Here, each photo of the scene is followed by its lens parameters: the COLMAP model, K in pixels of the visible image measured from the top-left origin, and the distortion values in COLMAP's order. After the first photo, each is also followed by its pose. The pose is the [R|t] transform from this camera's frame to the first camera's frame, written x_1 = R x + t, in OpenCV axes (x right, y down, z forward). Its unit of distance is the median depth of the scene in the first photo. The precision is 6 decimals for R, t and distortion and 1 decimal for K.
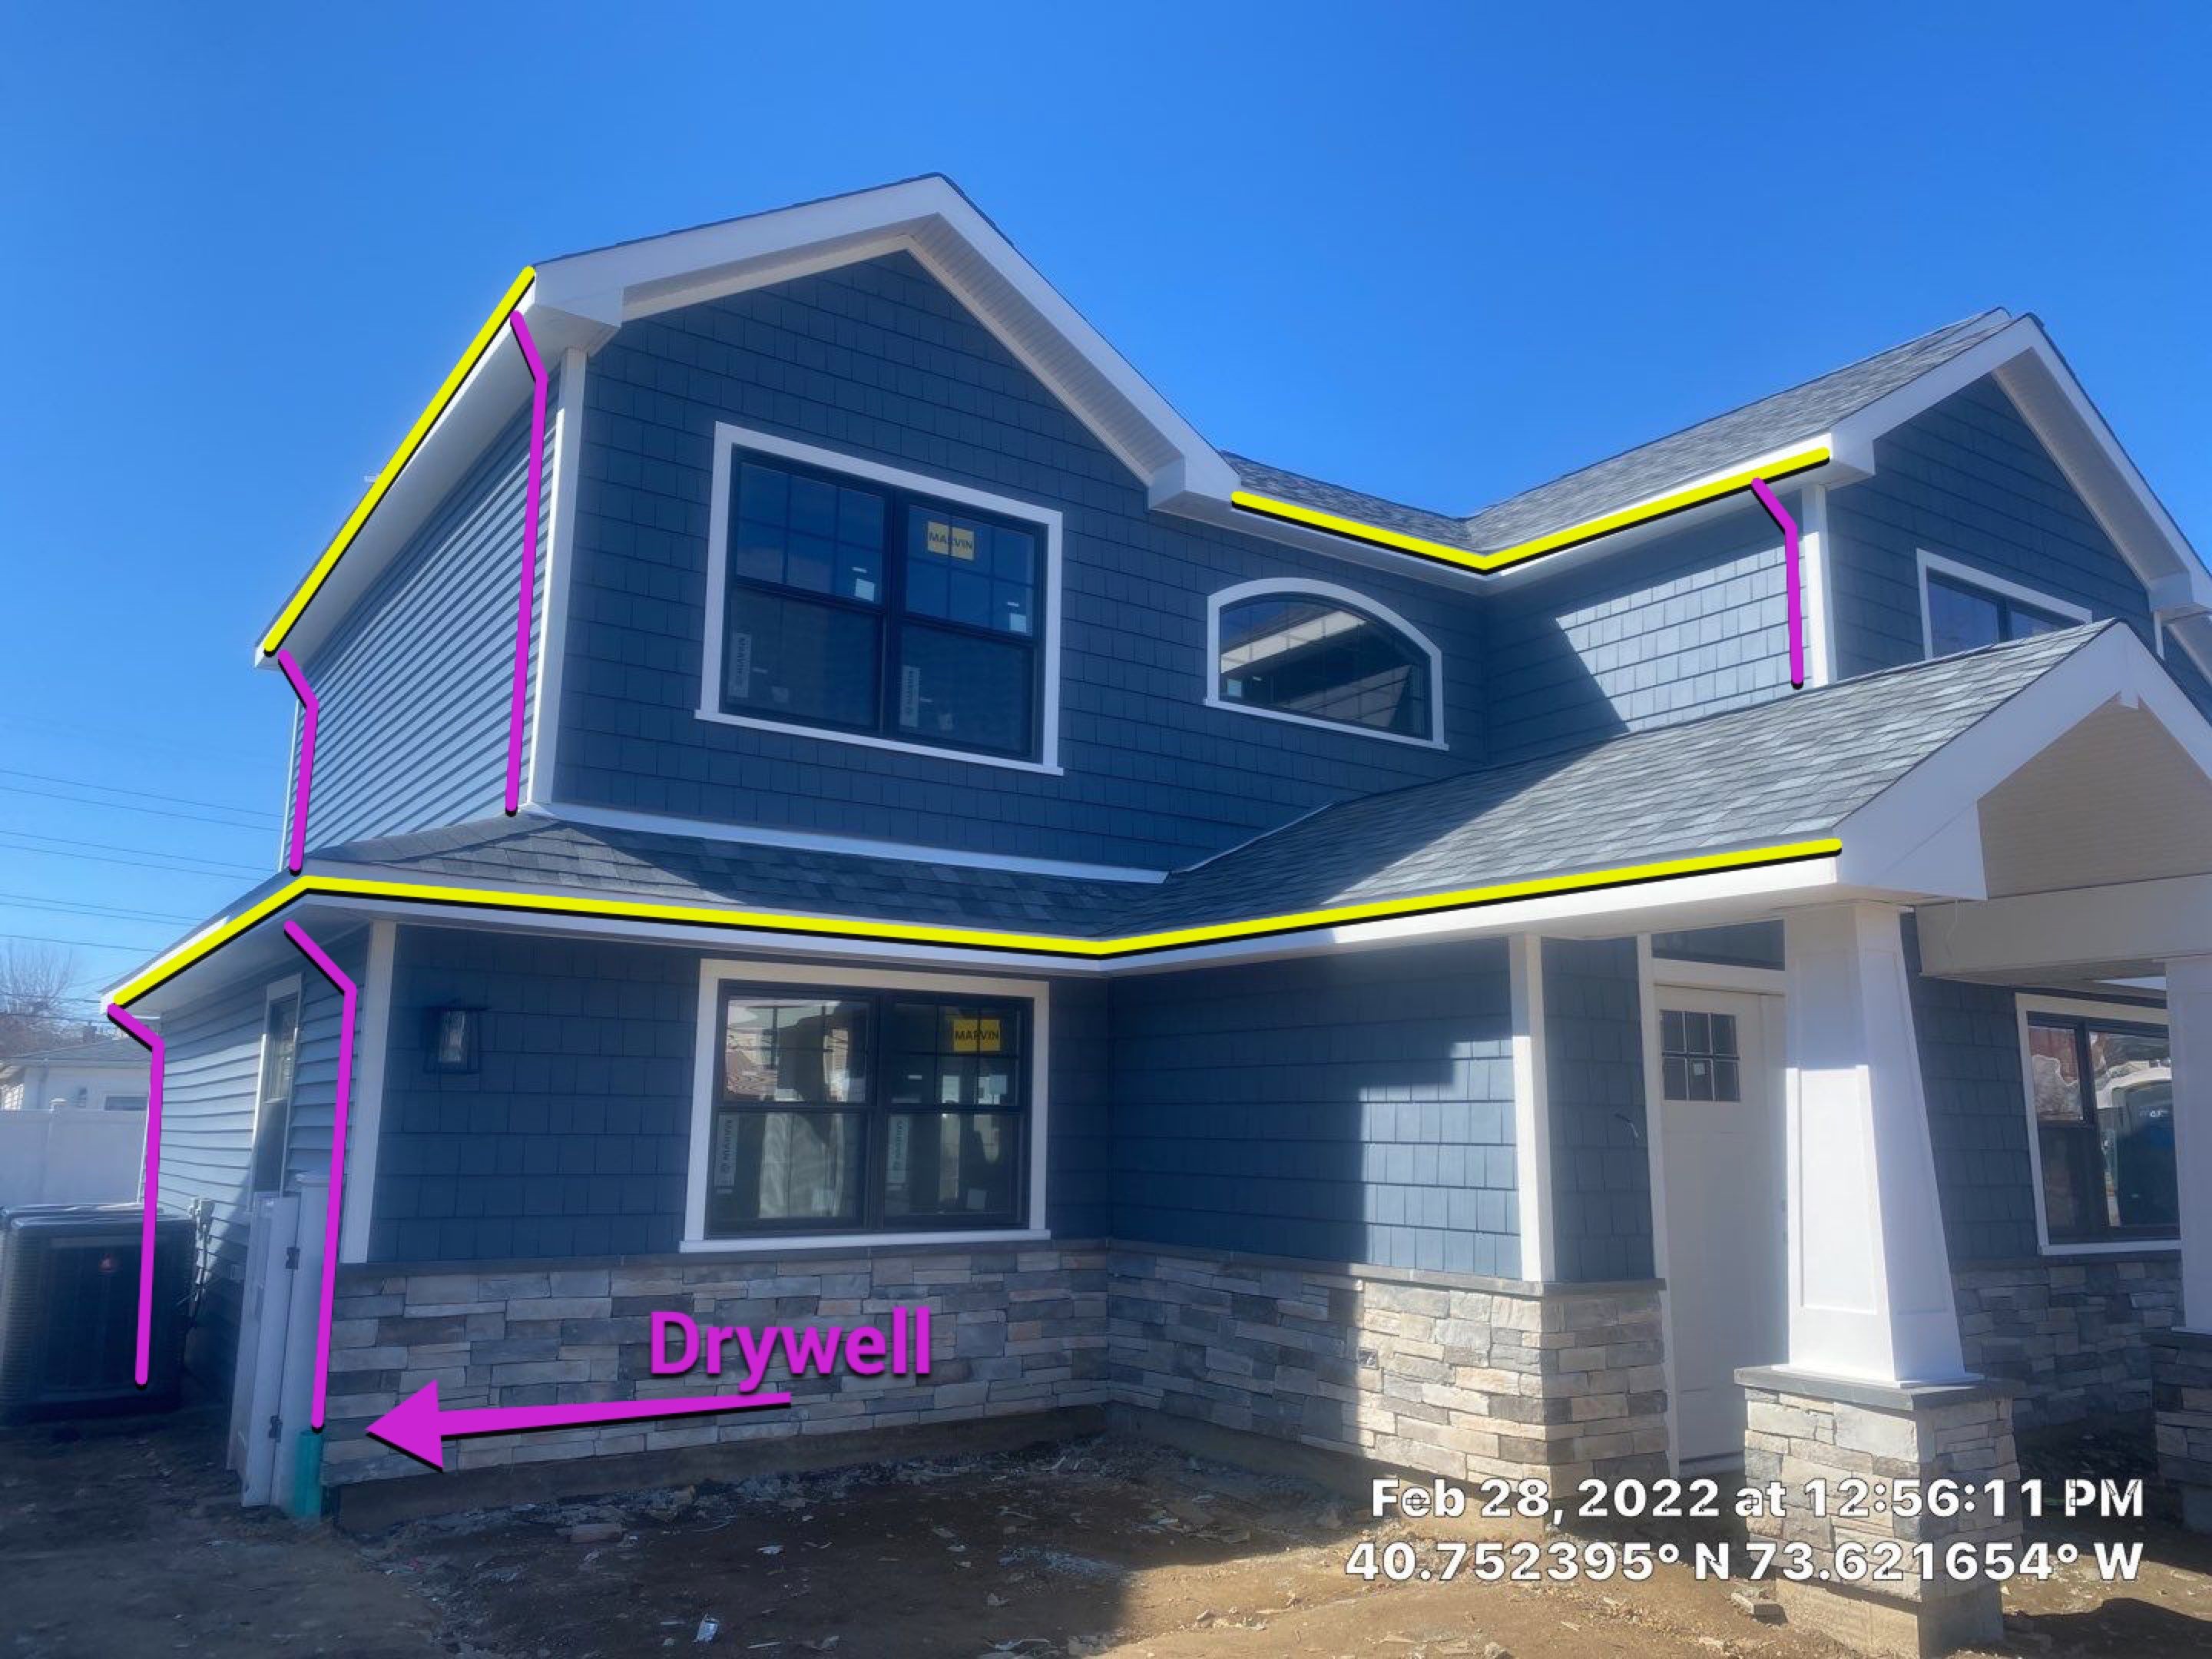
lens RADIAL K [[1699.6, 0, 1106.5], [0, 1699.6, 815.8], [0, 0, 1]] dist [0.060452, -0.085009]
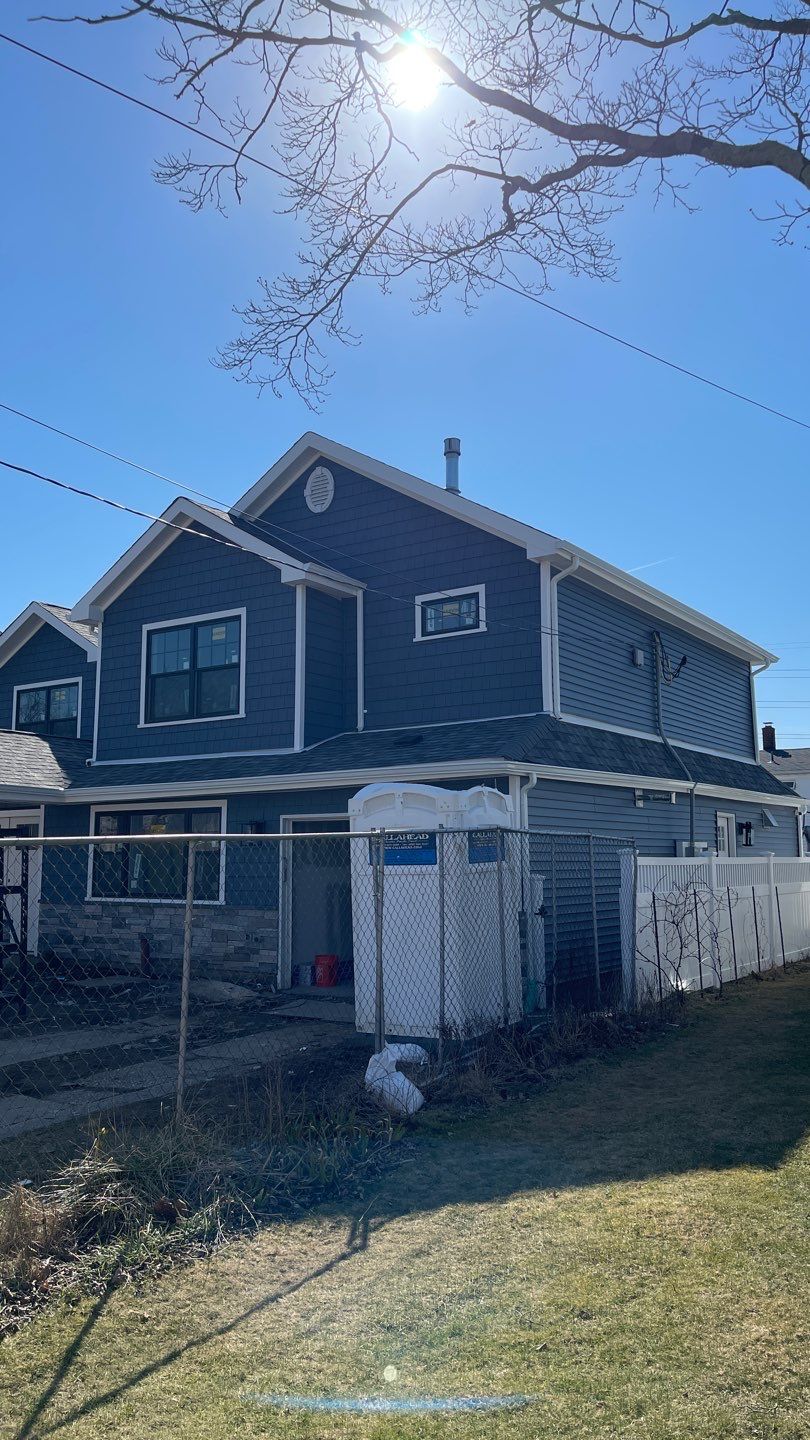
lens RADIAL K [[1097.2, 0, 404.4], [0, 1097.2, 720.3], [0, 0, 1]] dist [0.063381, -0.076909]
pose [[0.350826, -0.130212, -0.927343, 2.520097], [0.178651, 0.981404, -0.070217, 0.196239], [0.919241, -0.141037, 0.367565, 0.897901]]
